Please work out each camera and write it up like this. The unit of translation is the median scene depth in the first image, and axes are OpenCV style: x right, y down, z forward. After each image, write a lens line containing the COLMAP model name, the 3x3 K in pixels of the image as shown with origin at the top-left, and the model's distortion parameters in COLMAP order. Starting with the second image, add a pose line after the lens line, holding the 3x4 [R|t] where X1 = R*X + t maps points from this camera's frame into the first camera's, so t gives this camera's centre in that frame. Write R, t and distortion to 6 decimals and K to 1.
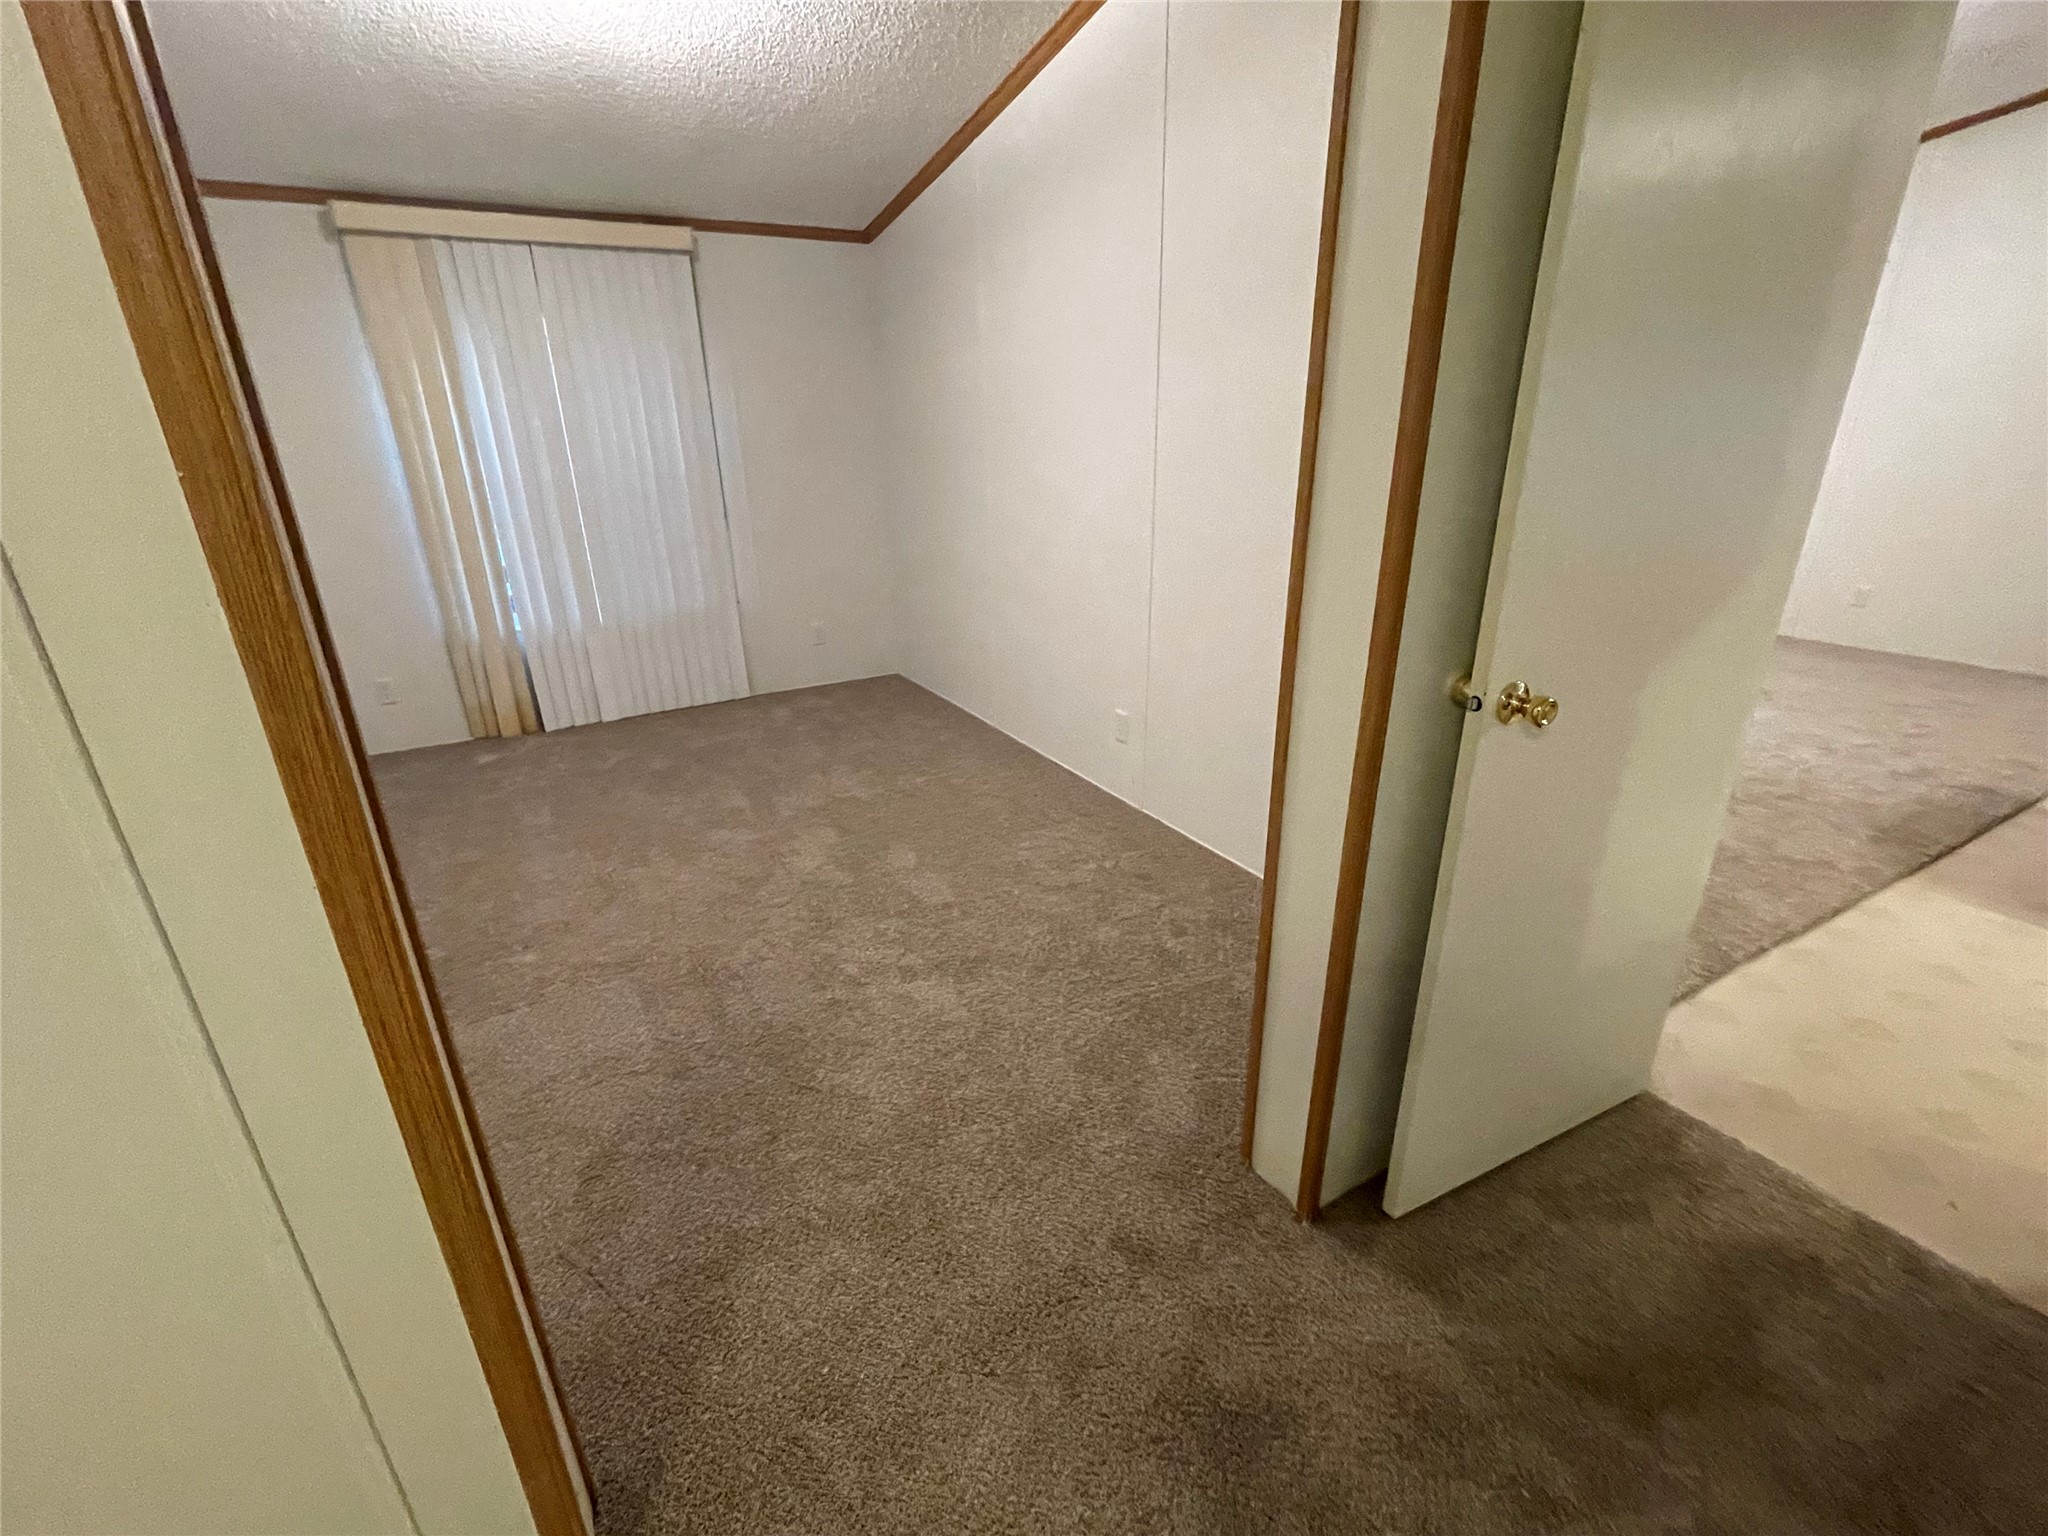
lens RADIAL K [[917.3, 0, 1026.6], [0, 917.3, 778.9], [0, 0, 1]] dist [0.001891, -0.000173]
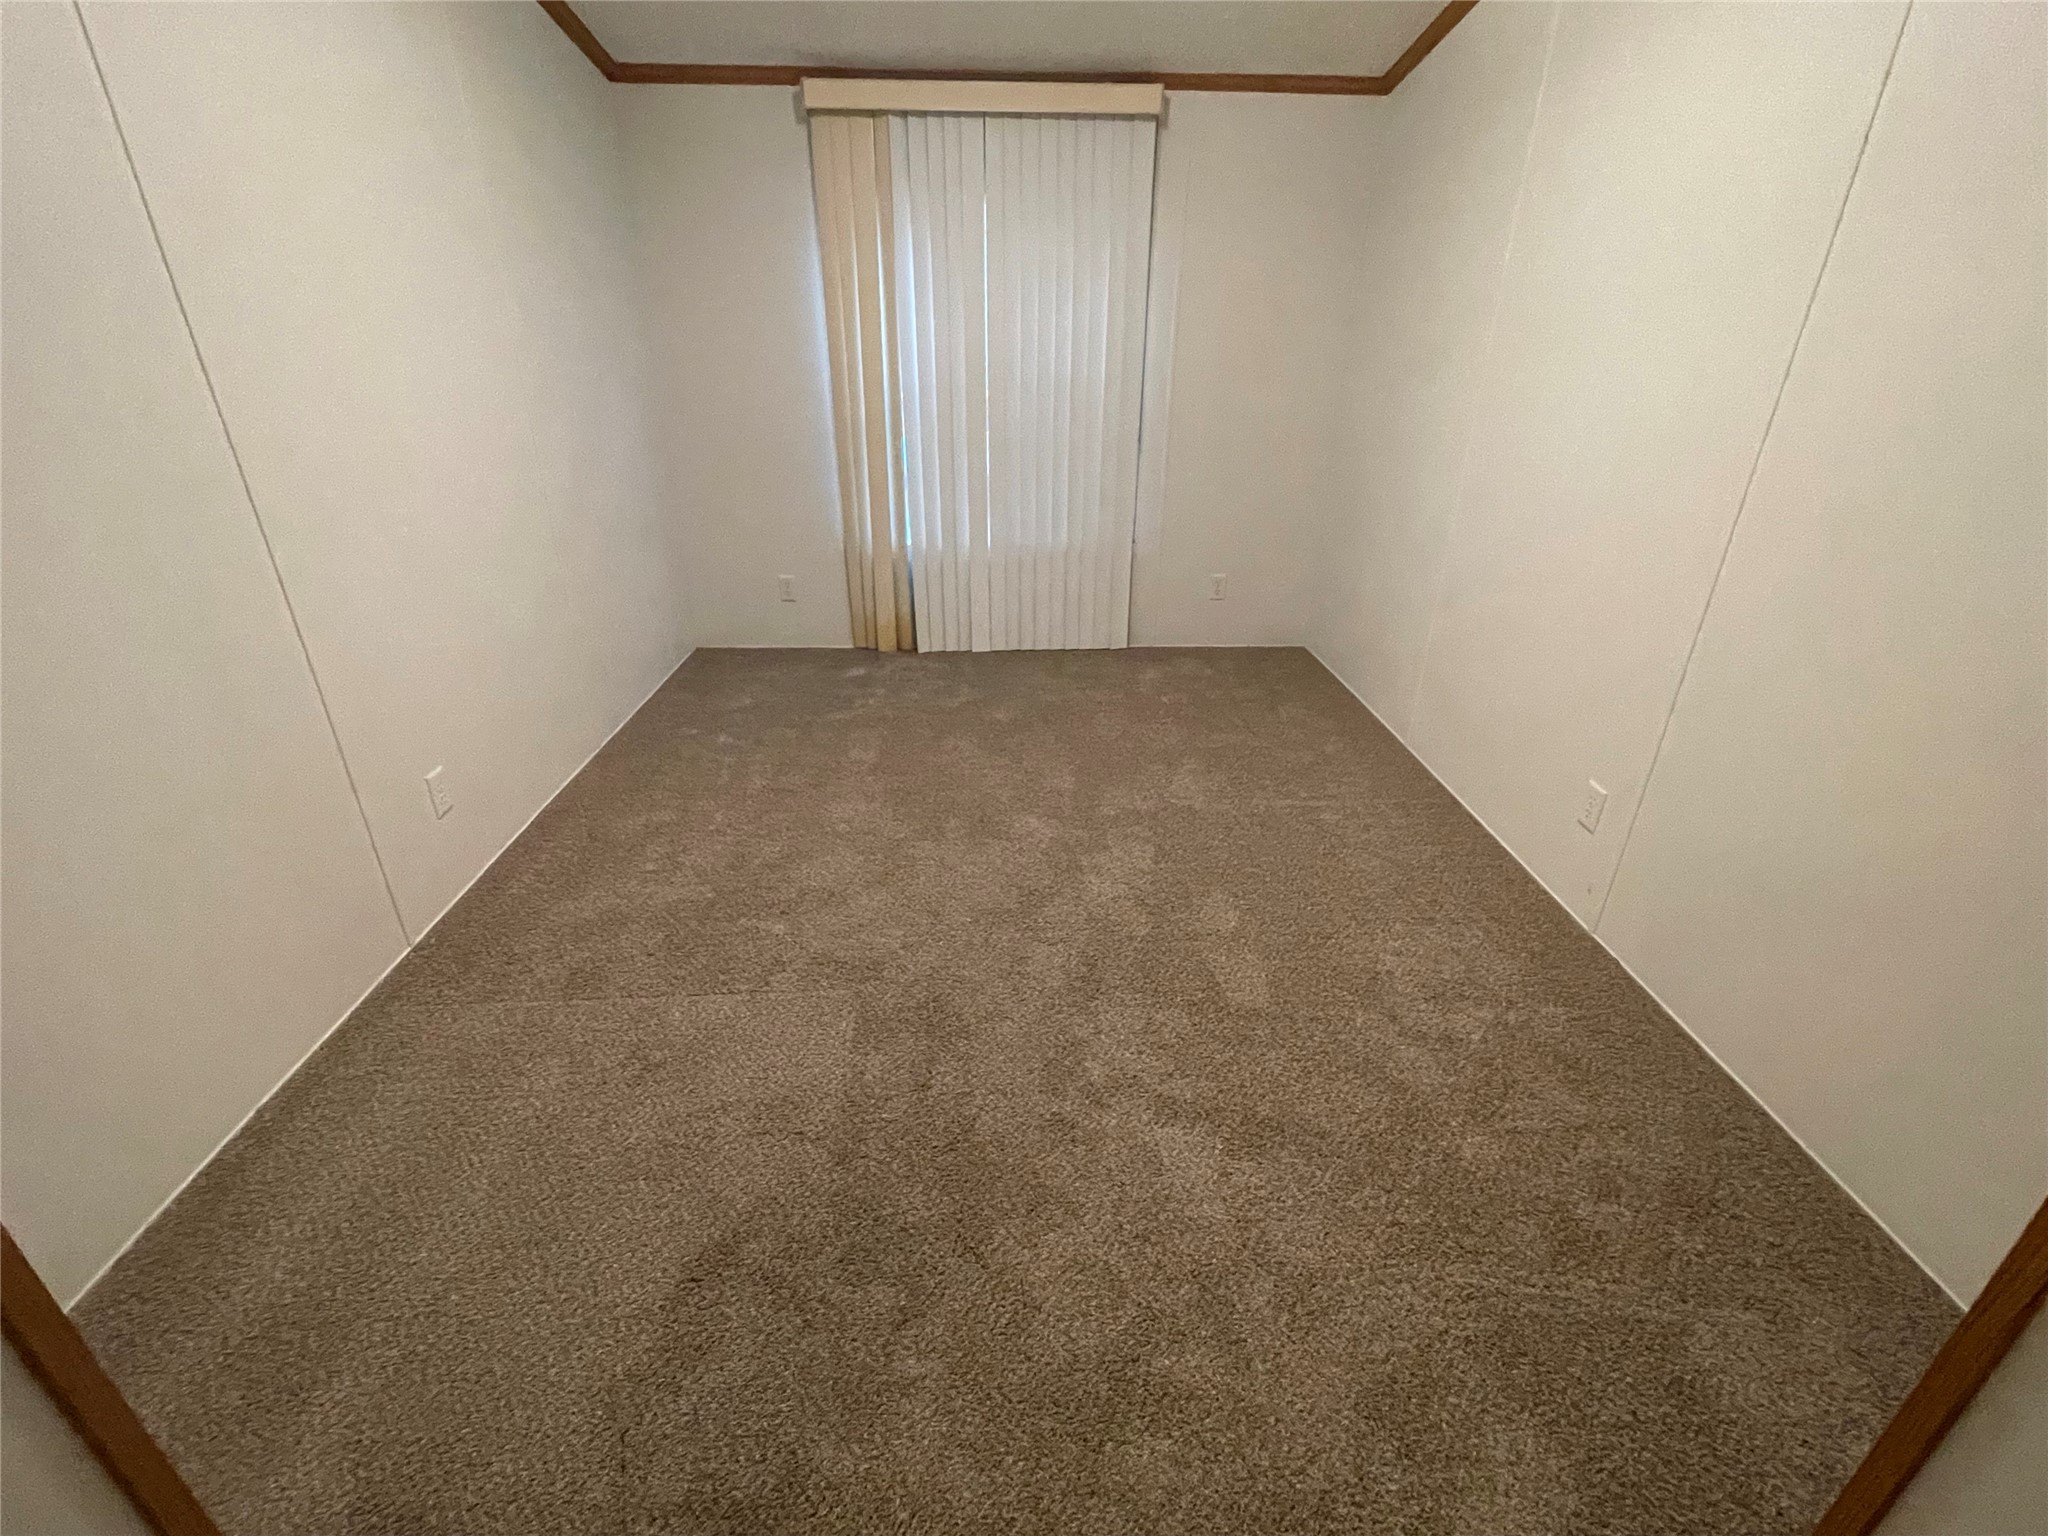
lens RADIAL K [[919.9, 0, 1026.0], [0, 919.9, 792.0], [0, 0, 1]] dist [-0.015743, -0.000187]
pose [[0.884812, 0.228312, -0.406179, 0.006553], [-0.191905, 0.972921, 0.128834, -0.069209], [0.424594, -0.036046, 0.904666, 0.205504]]
